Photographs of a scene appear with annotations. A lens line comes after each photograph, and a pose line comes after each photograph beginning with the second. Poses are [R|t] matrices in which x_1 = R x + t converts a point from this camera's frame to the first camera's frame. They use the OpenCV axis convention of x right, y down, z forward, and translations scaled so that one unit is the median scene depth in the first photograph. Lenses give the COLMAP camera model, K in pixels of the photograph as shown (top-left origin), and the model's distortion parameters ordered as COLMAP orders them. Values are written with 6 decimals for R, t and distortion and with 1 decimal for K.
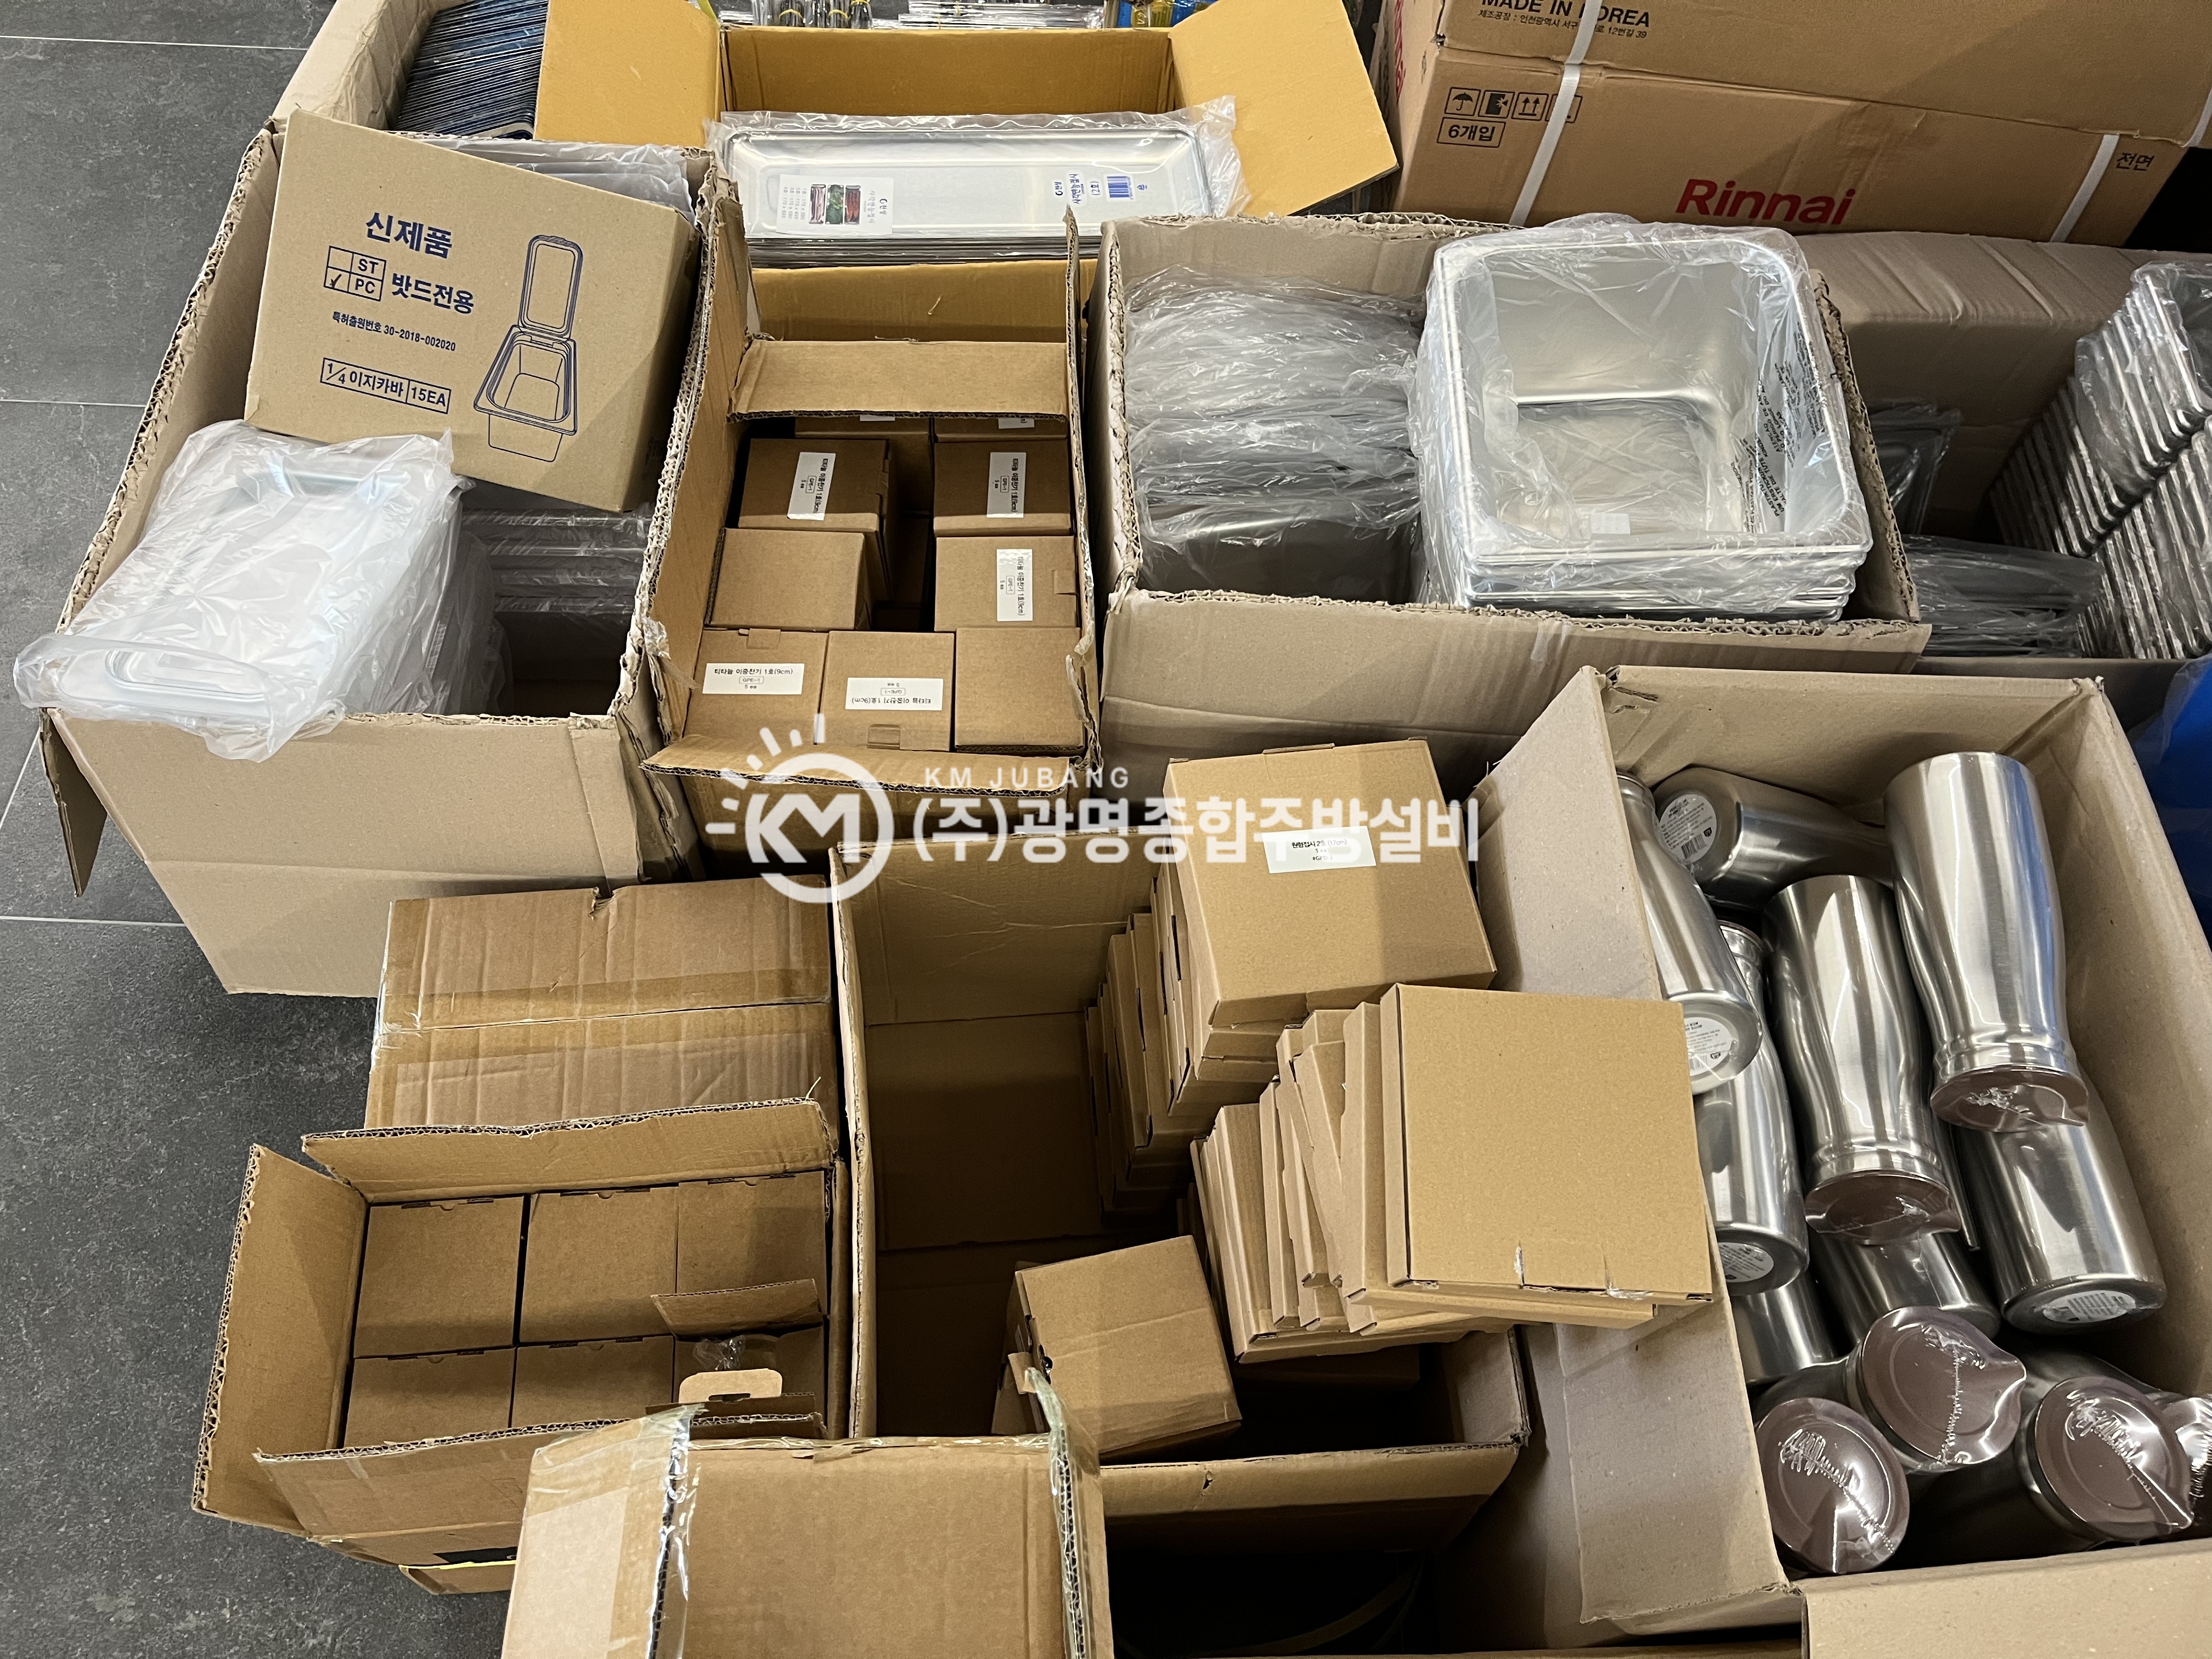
lens RADIAL K [[1699.8, 0, 1113.8], [0, 1699.8, 828.1], [0, 0, 1]] dist [0.061021, -0.087382]
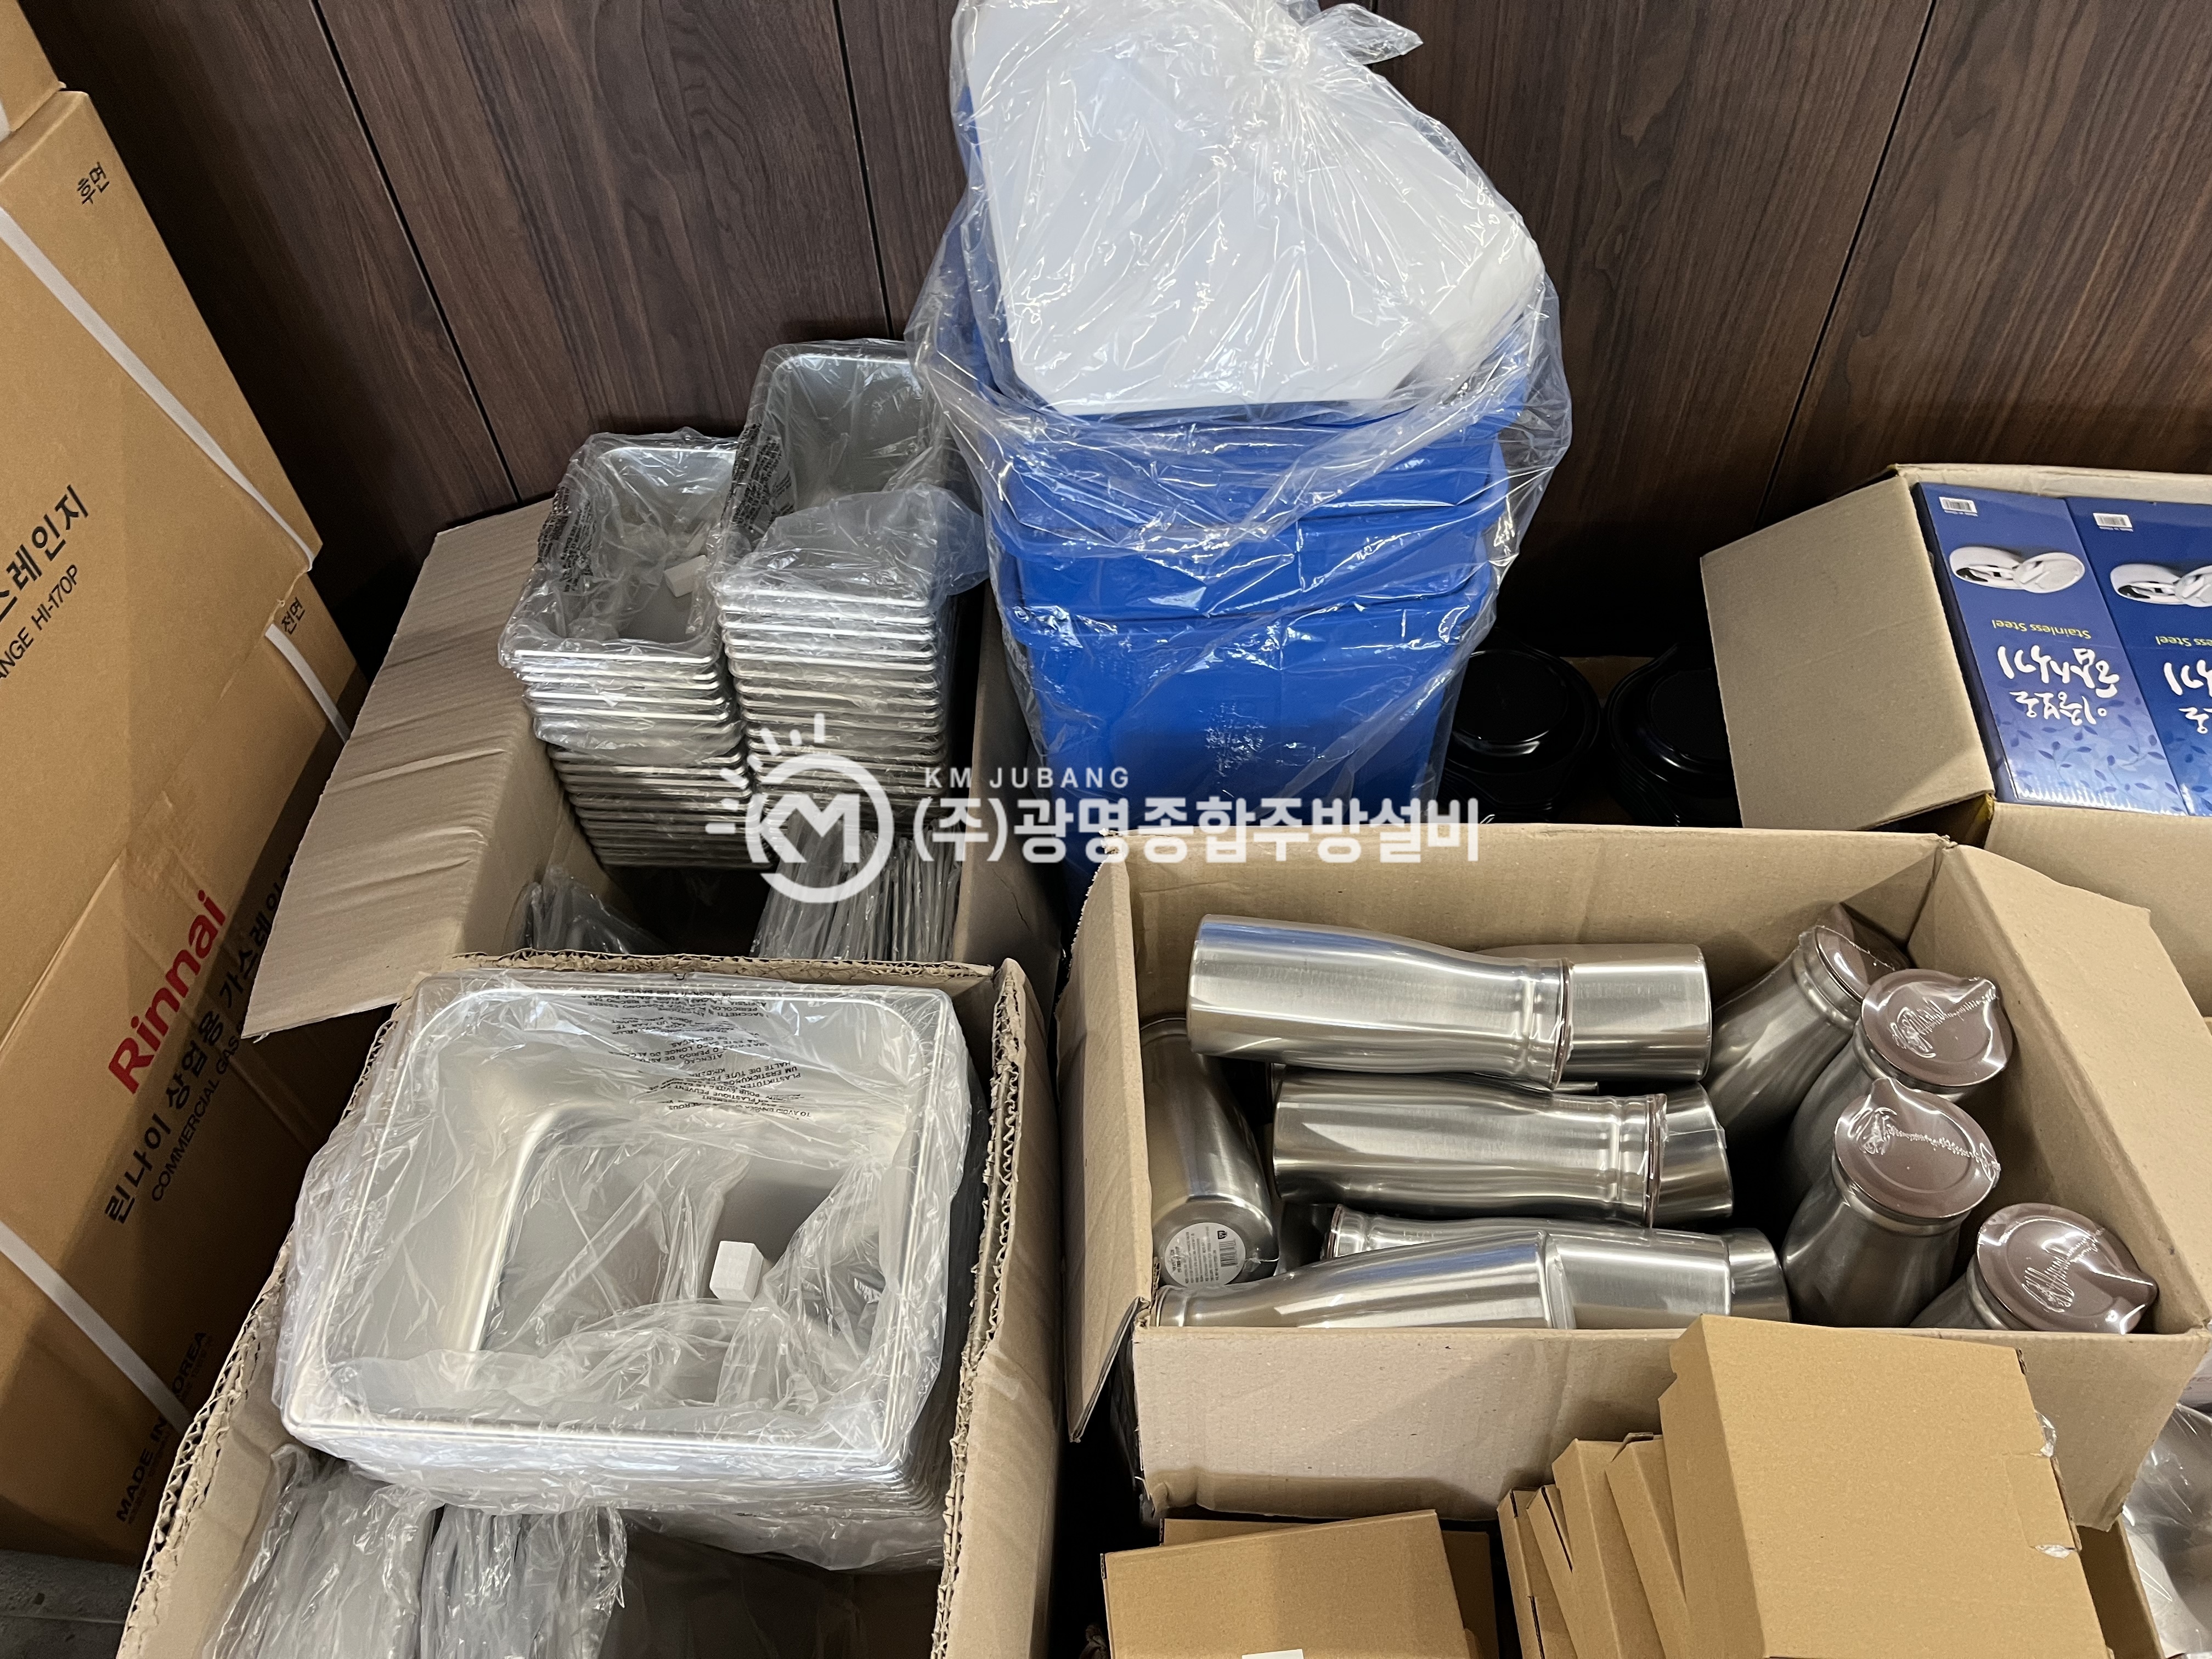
lens RADIAL K [[1699.8, 0, 1113.8], [0, 1699.8, 828.1], [0, 0, 1]] dist [0.061021, -0.087382]
pose [[0.041466, -0.816131, 0.576377, 0.003400], [0.879275, 0.303774, 0.366876, -0.348344], [-0.474507, 0.491581, 0.730200, 0.214060]]
